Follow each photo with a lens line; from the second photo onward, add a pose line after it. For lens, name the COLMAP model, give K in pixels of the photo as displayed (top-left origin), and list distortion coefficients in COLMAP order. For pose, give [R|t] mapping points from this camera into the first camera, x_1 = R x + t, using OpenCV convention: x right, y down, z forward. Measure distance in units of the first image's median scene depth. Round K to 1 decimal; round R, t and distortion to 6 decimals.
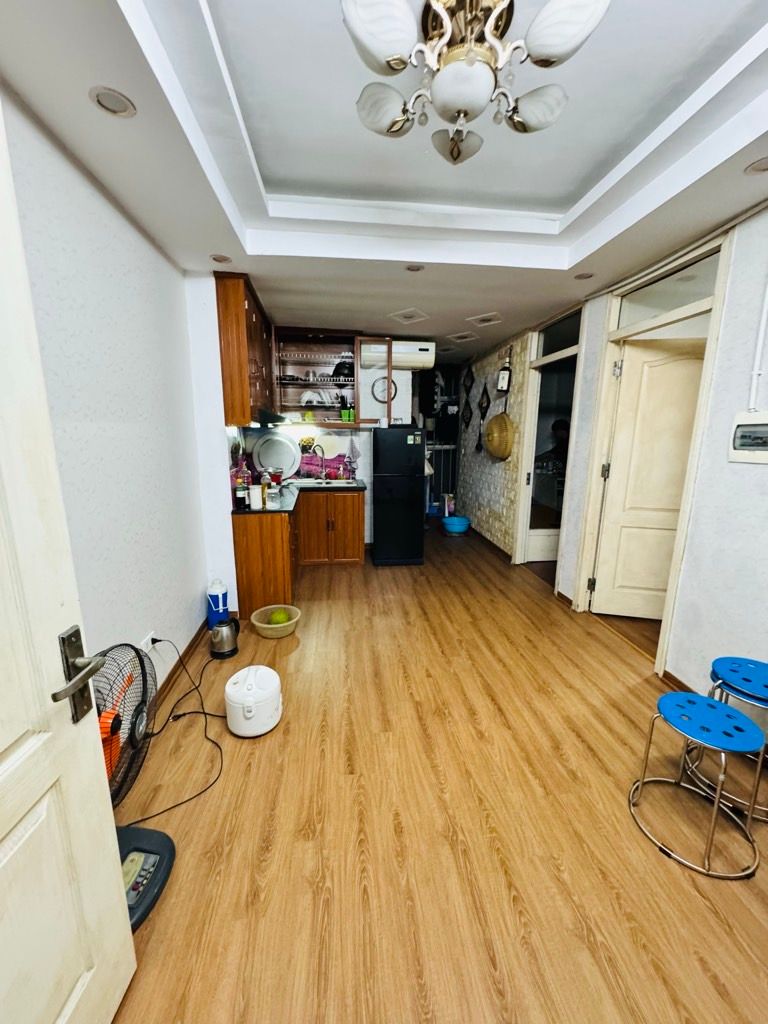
lens RADIAL K [[410.1, 0, 384.0], [0, 410.1, 512.0], [0, 0, 1]] dist [-0.001079, -0.000006]
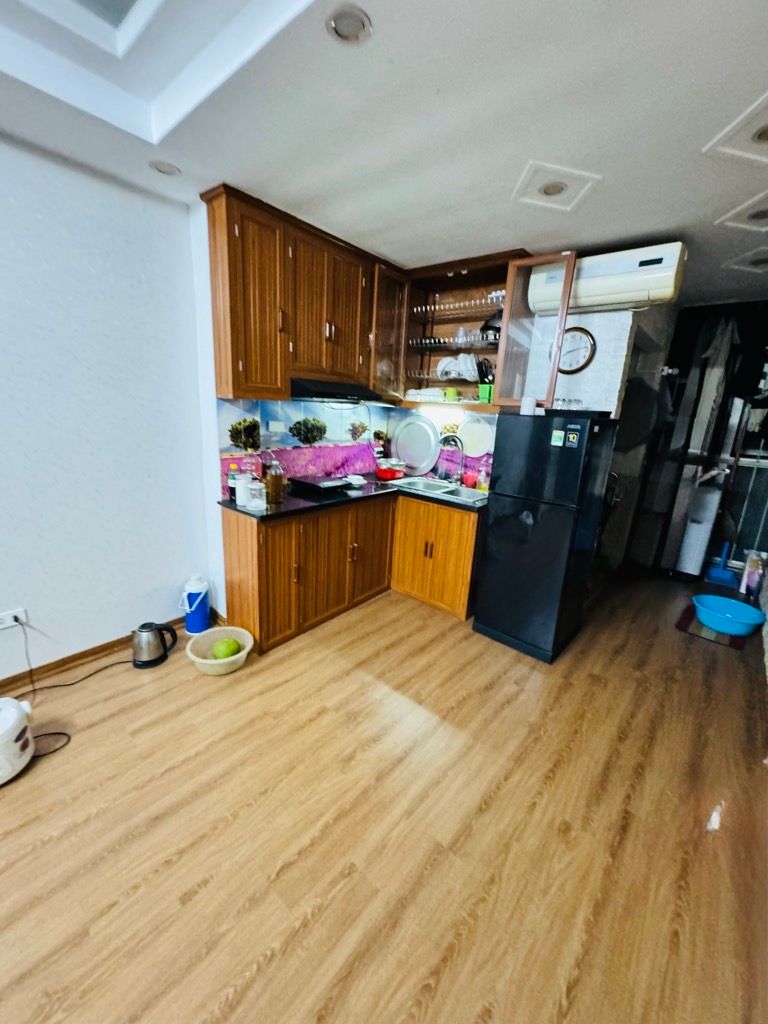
lens RADIAL K [[409.1, 0, 381.6], [0, 409.1, 511.2], [0, 0, 1]] dist [-0.001494, -0.000173]
pose [[0.675654, 0.213935, -0.705495, 0.551304], [-0.195914, 0.974663, 0.107930, -0.170803], [0.710710, 0.065293, 0.700448, 0.831494]]
